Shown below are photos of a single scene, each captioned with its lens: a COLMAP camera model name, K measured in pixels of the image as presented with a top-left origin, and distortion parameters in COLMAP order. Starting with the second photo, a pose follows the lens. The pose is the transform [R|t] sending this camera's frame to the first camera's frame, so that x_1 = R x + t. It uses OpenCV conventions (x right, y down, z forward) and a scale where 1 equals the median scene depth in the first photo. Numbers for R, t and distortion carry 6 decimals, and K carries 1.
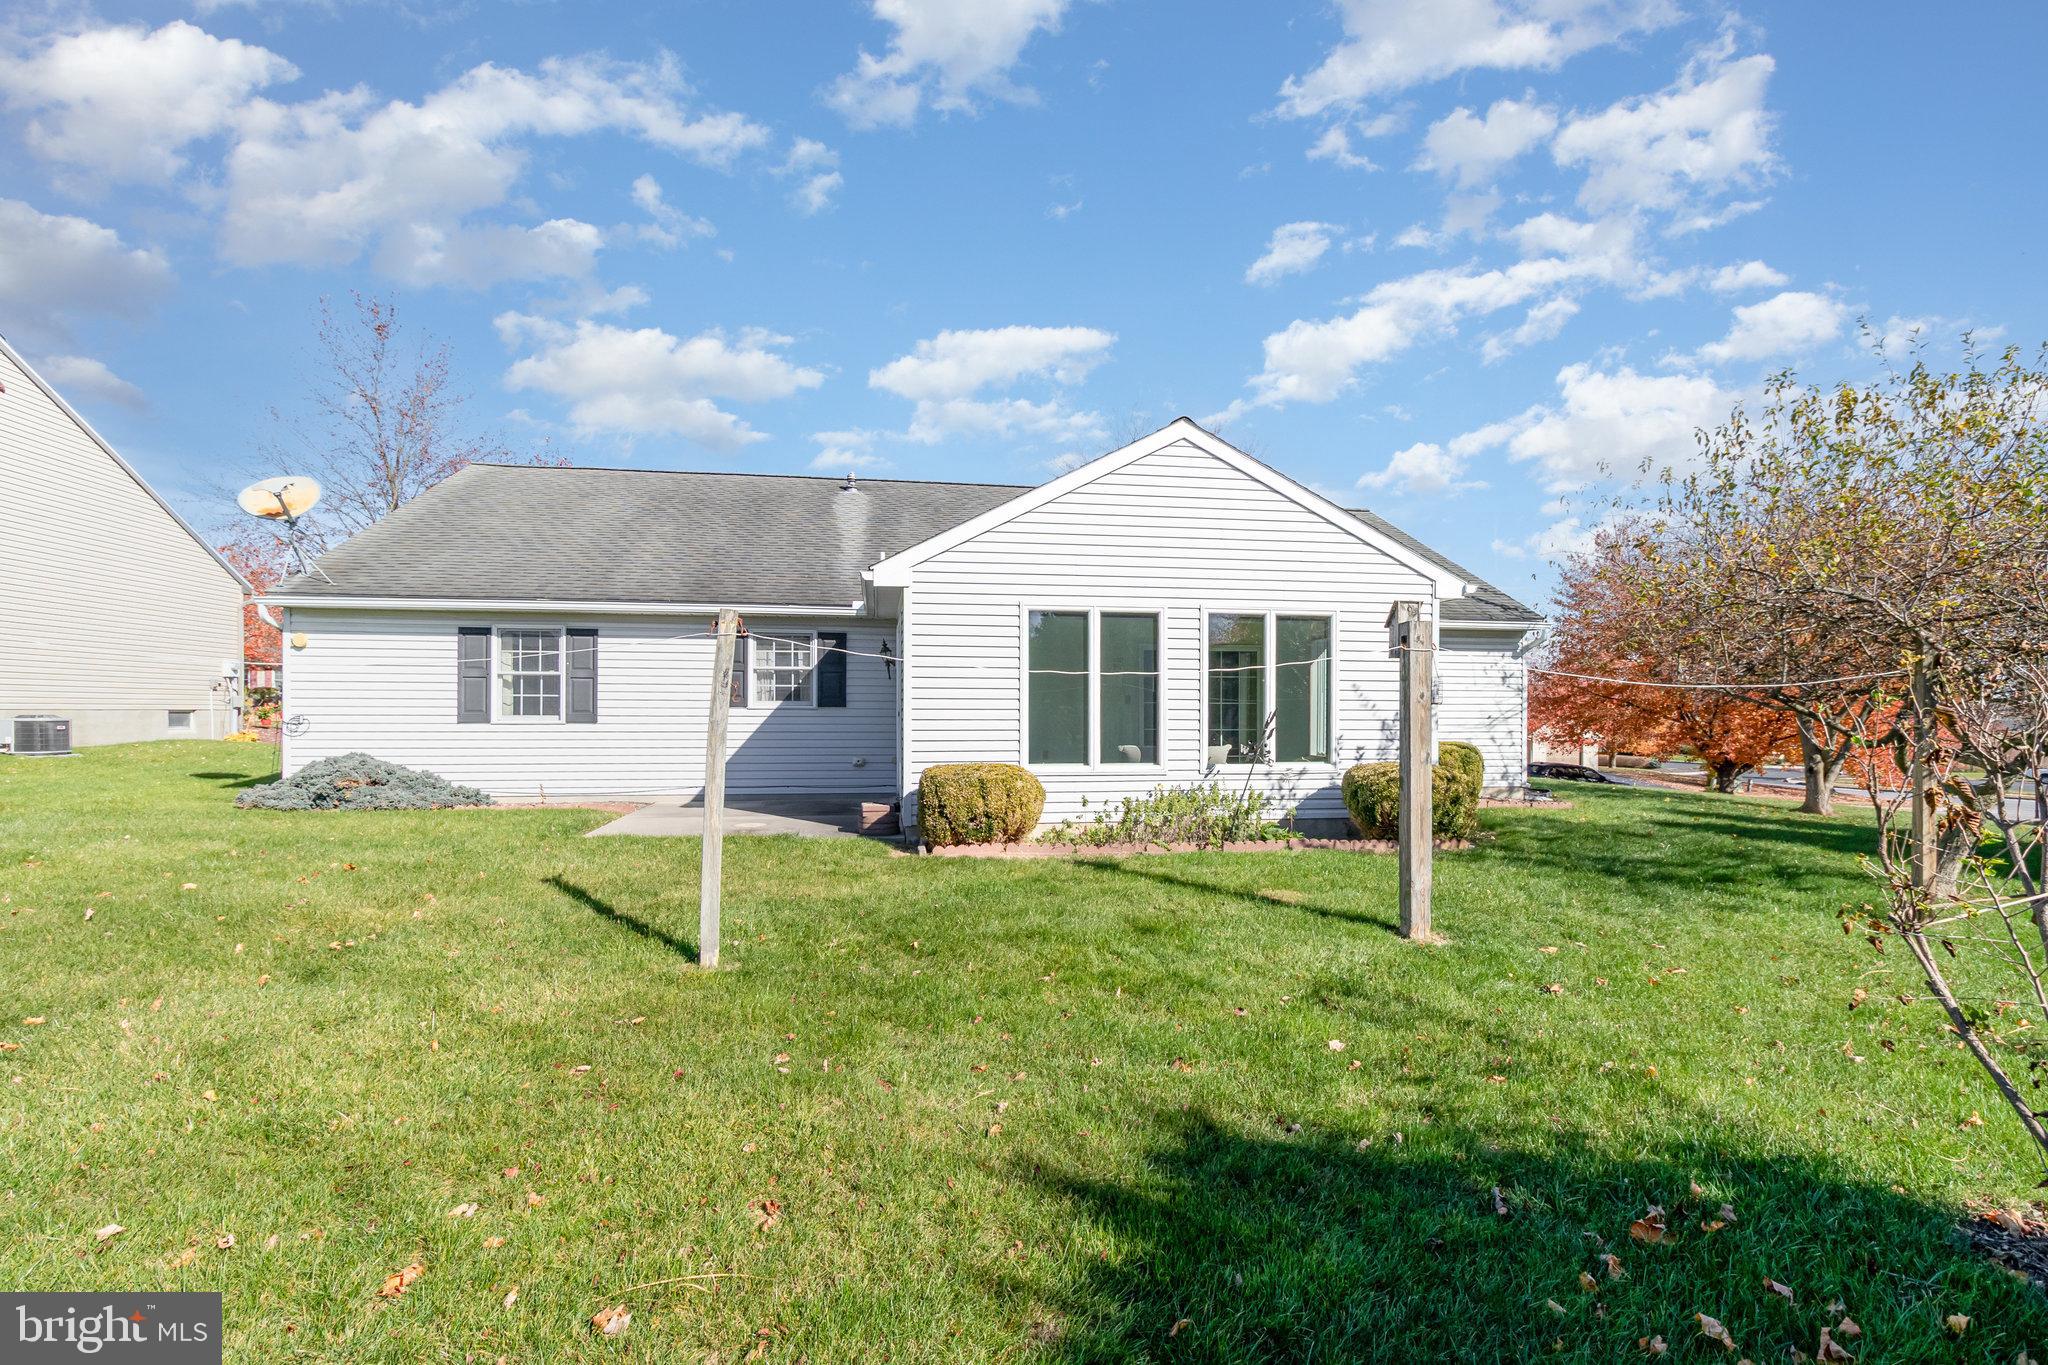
lens RADIAL K [[977.4, 0, 1024.7], [0, 977.4, 692.8], [0, 0, 1]] dist [-0.001039, 0.000072]
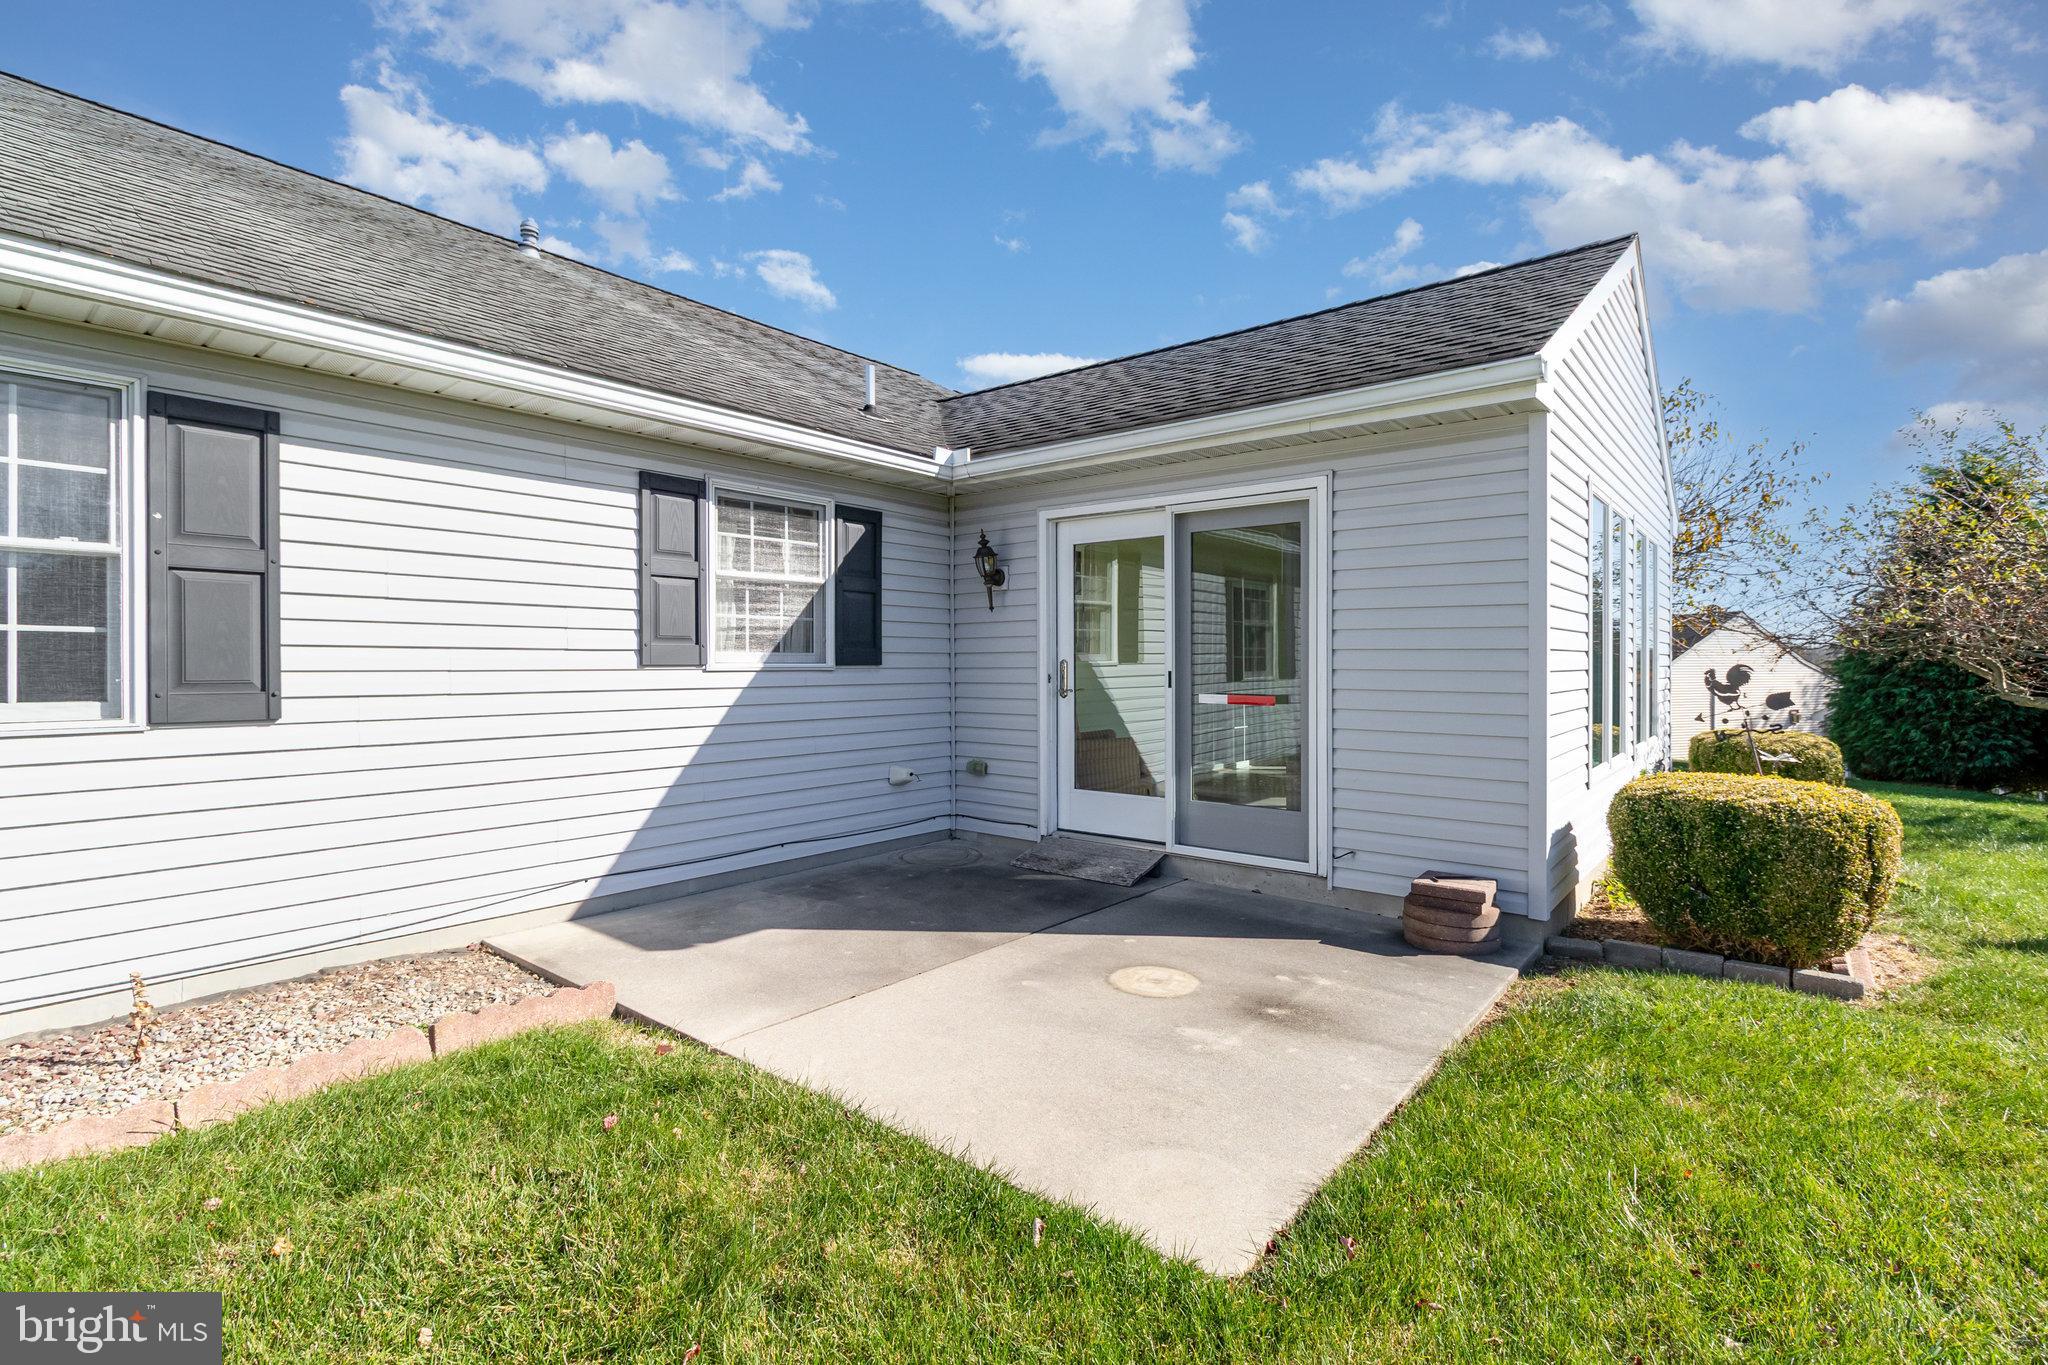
lens RADIAL K [[953.9, 0, 1026.8], [0, 953.9, 670.8], [0, 0, 1]] dist [0.002656, -0.000154]
pose [[0.745667, -0.008284, 0.666267, -0.462313], [-0.008452, 0.999725, 0.021888, 0.006350], [-0.666265, -0.021952, 0.745392, 0.622478]]
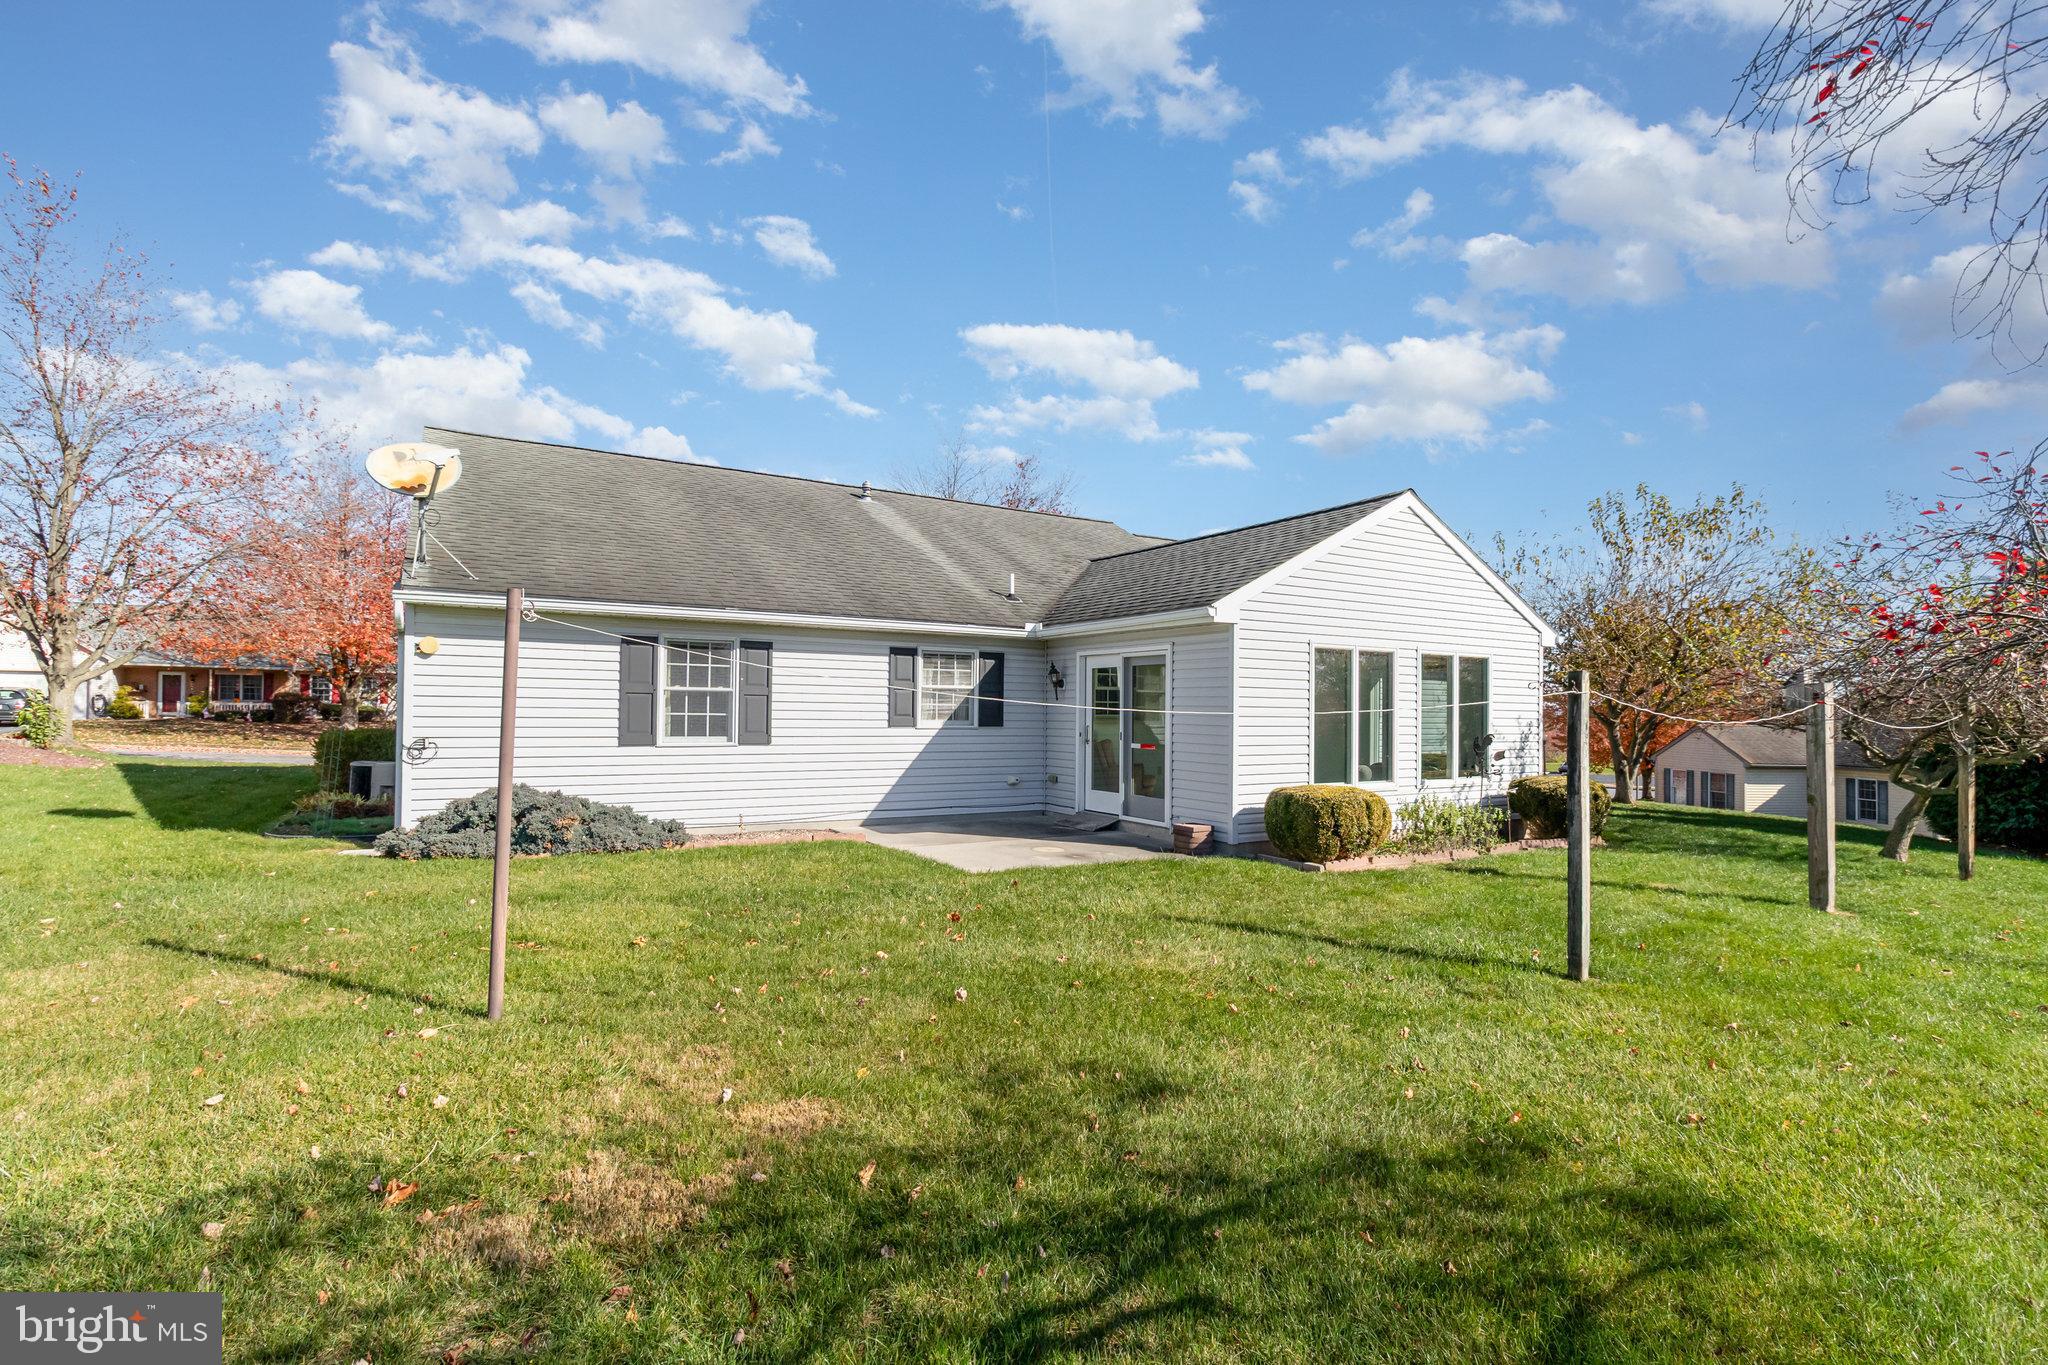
lens RADIAL K [[953.9, 0, 1023.4], [0, 953.9, 691.2], [0, 0, 1]] dist [0.002656, -0.000154]
pose [[0.929611, 0.015533, 0.368214, -0.547785], [-0.014418, 0.999879, -0.005779, -0.017495], [-0.368260, 0.000063, 0.929723, 0.079070]]
